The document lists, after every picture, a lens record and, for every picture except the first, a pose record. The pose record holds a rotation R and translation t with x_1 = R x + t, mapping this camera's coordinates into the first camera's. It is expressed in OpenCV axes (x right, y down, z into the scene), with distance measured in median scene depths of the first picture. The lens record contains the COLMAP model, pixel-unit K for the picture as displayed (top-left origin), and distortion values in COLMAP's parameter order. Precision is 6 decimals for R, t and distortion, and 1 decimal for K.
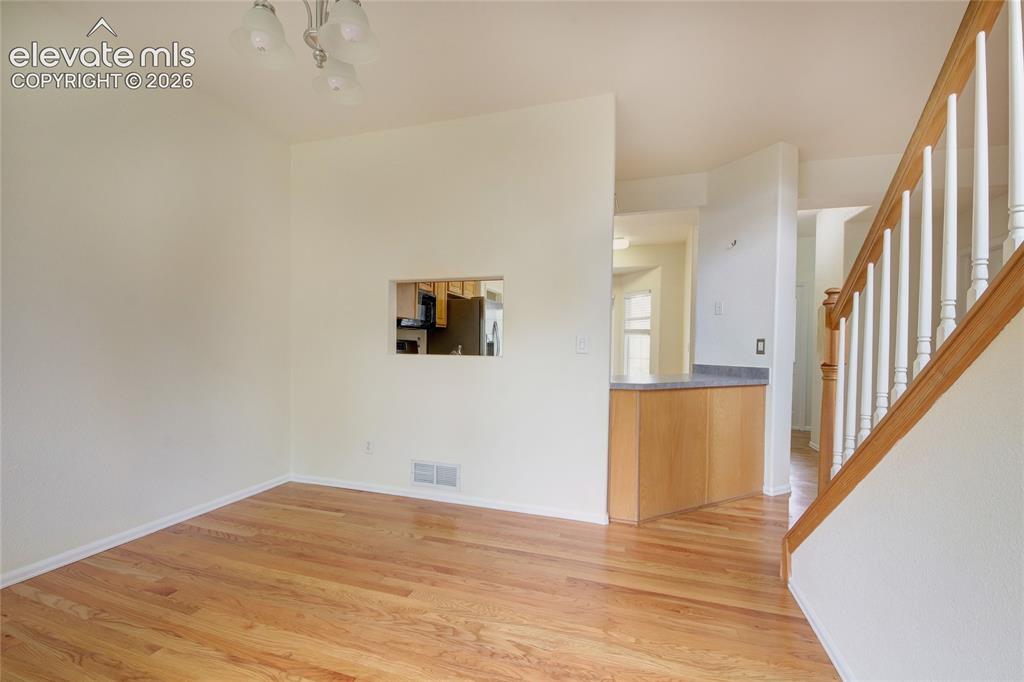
lens RADIAL K [[414.9, 0, 512.0], [0, 414.9, 341.0], [0, 0, 1]] dist [0.020523, -0.000056]
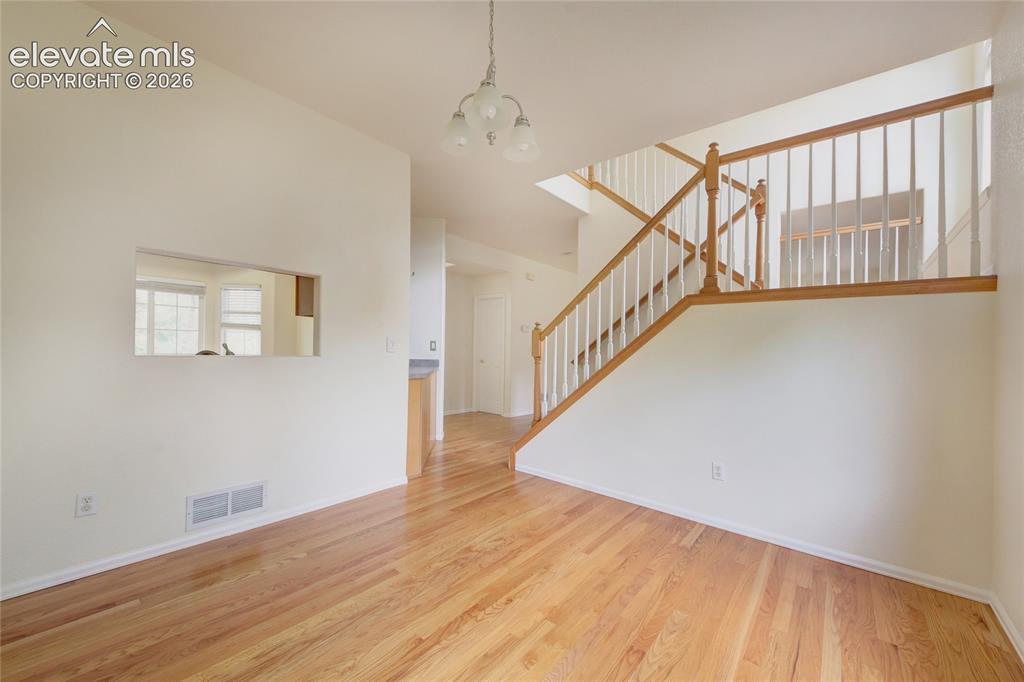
lens RADIAL K [[391.6, 0, 512.0], [0, 391.6, 341.0], [0, 0, 1]] dist [0.000217, -0.003896]
pose [[0.378828, 0.013576, 0.925368, -0.790606], [-0.028311, 0.999594, -0.003075, -0.010203], [-0.925034, -0.025033, 0.379059, 0.241170]]
